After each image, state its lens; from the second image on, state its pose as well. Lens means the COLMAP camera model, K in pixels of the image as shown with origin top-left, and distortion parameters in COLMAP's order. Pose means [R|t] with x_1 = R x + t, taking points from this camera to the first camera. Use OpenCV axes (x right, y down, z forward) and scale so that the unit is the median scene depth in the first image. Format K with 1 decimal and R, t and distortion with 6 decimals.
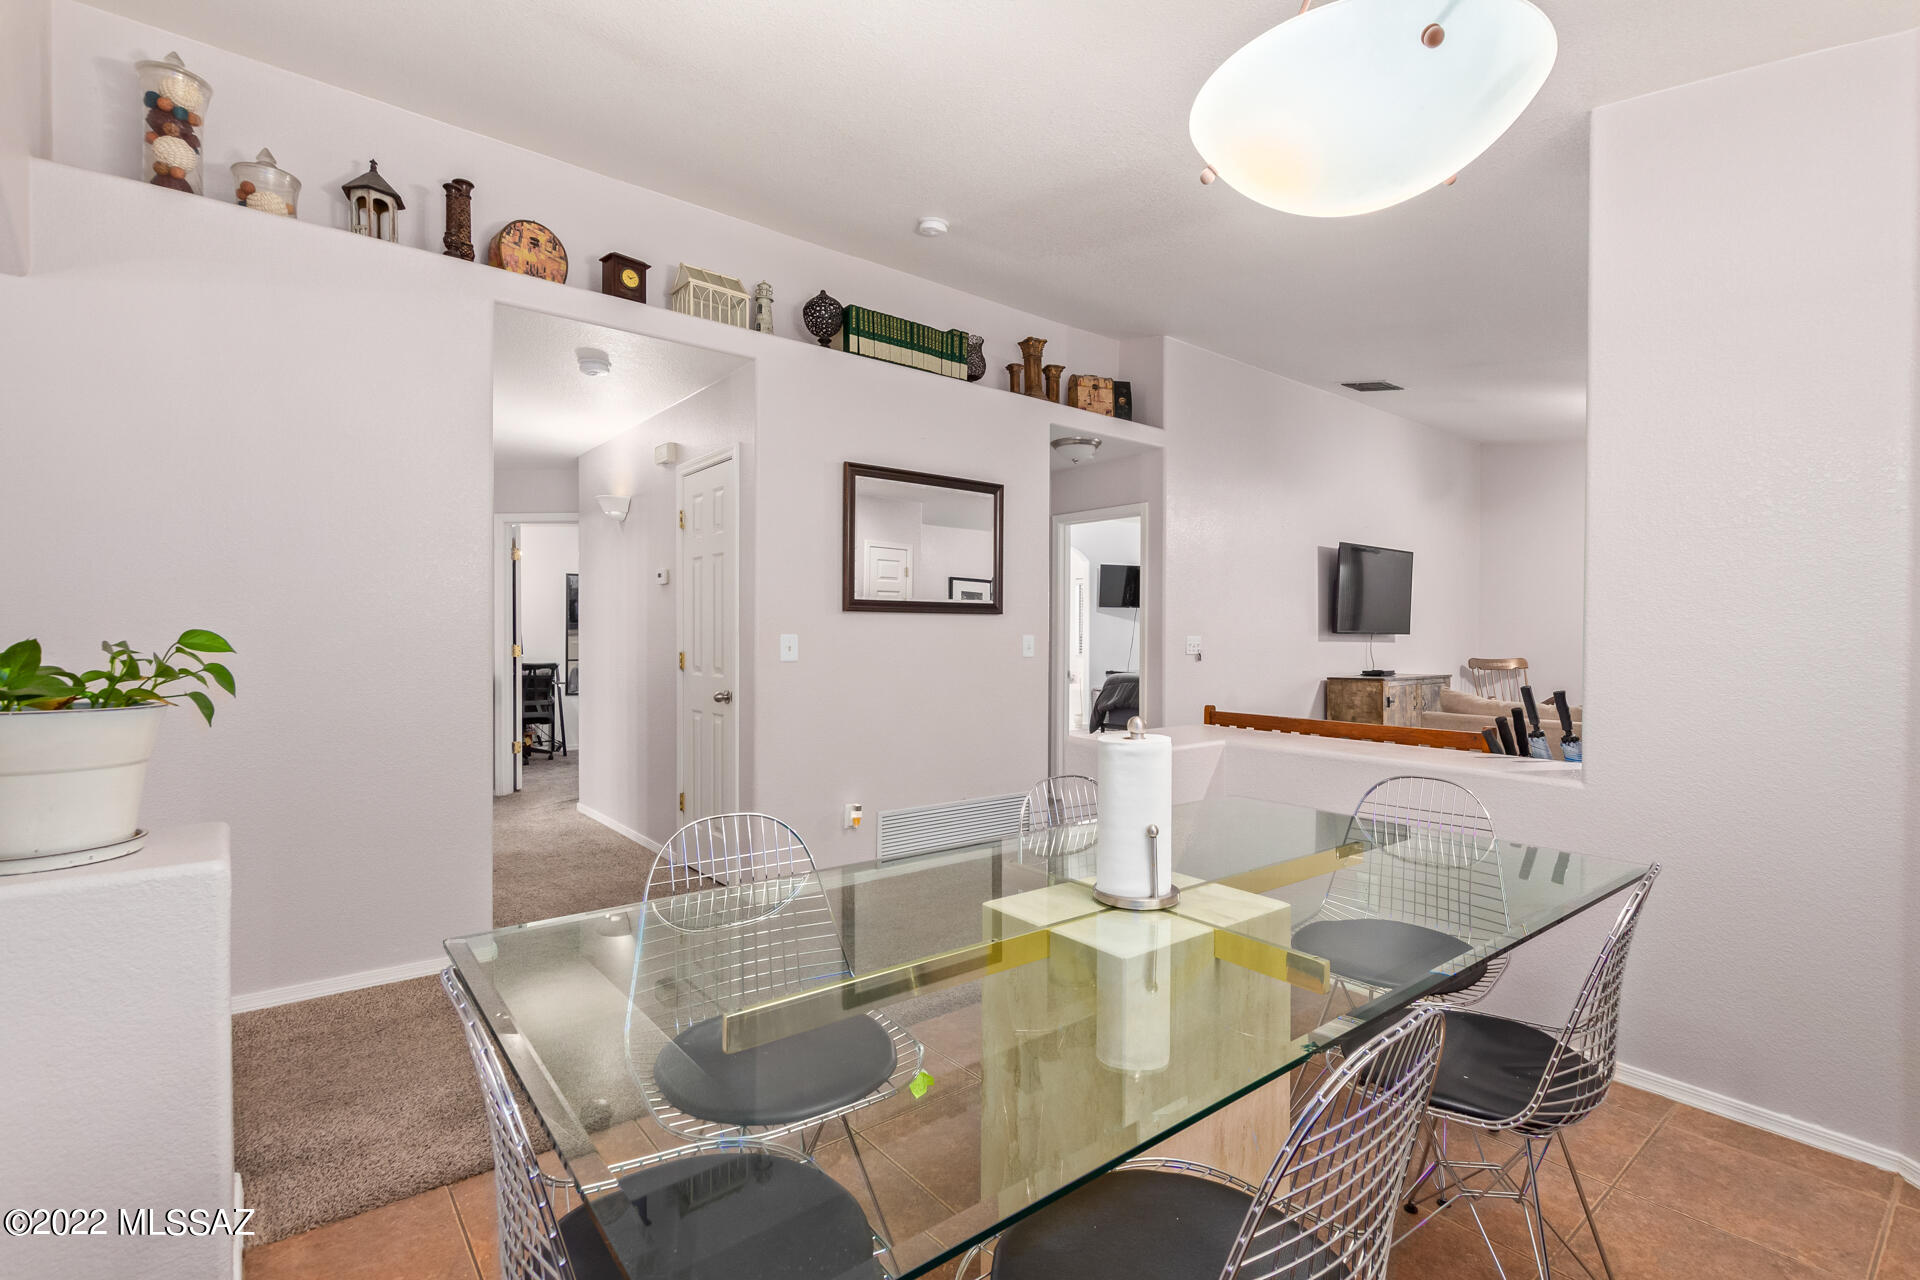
lens RADIAL K [[870.9, 0, 959.4], [0, 870.9, 637.1], [0, 0, 1]] dist [-0.000793, -0.000012]
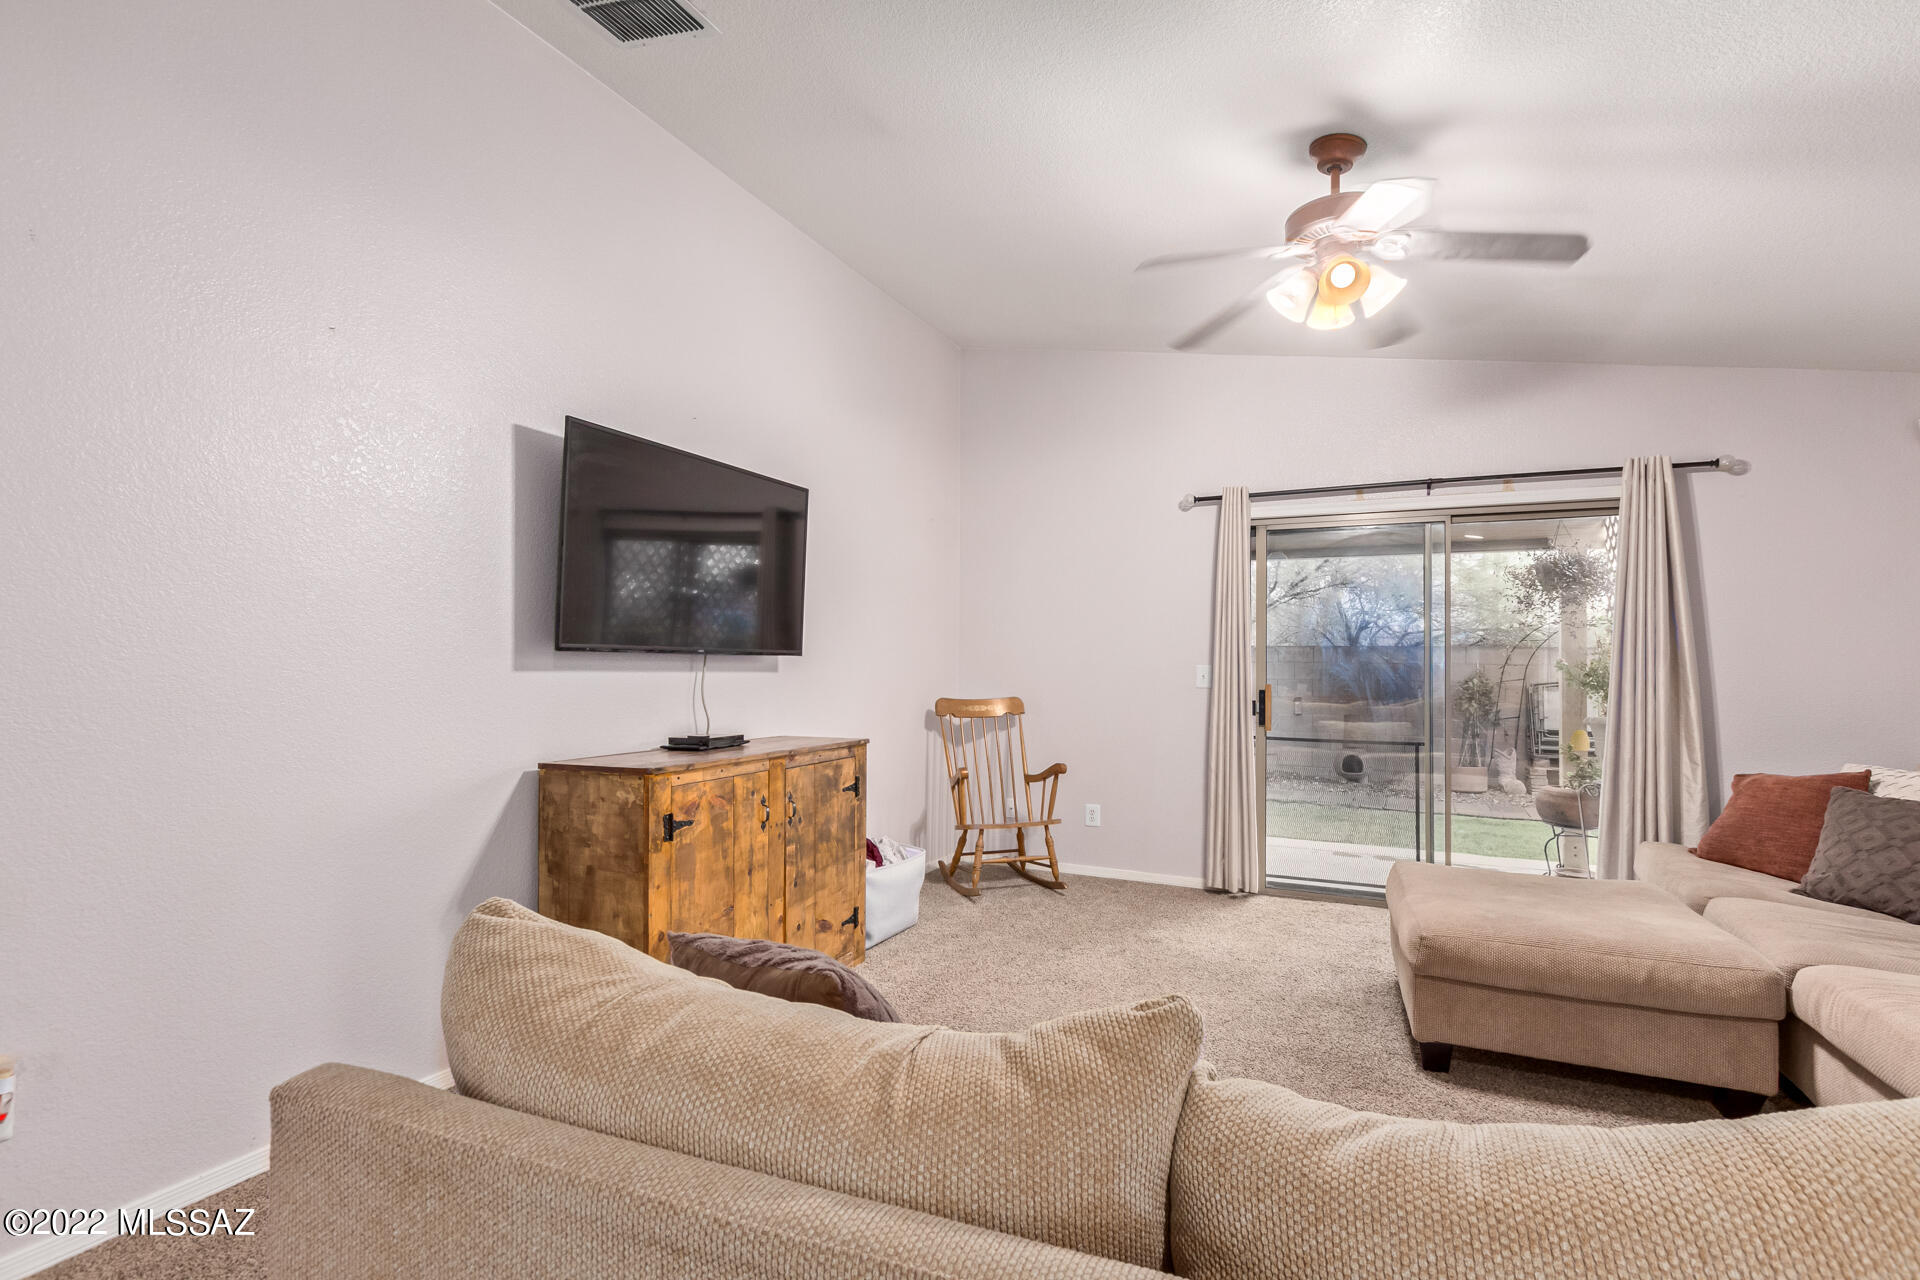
lens RADIAL K [[870.9, 0, 961.0], [0, 870.9, 649.0], [0, 0, 1]] dist [-0.000793, -0.000012]
pose [[0.901552, 0.012253, 0.432497, 0.420409], [-0.006340, 0.999866, -0.015112, -0.000114], [-0.432624, 0.010883, 0.901509, 0.563982]]
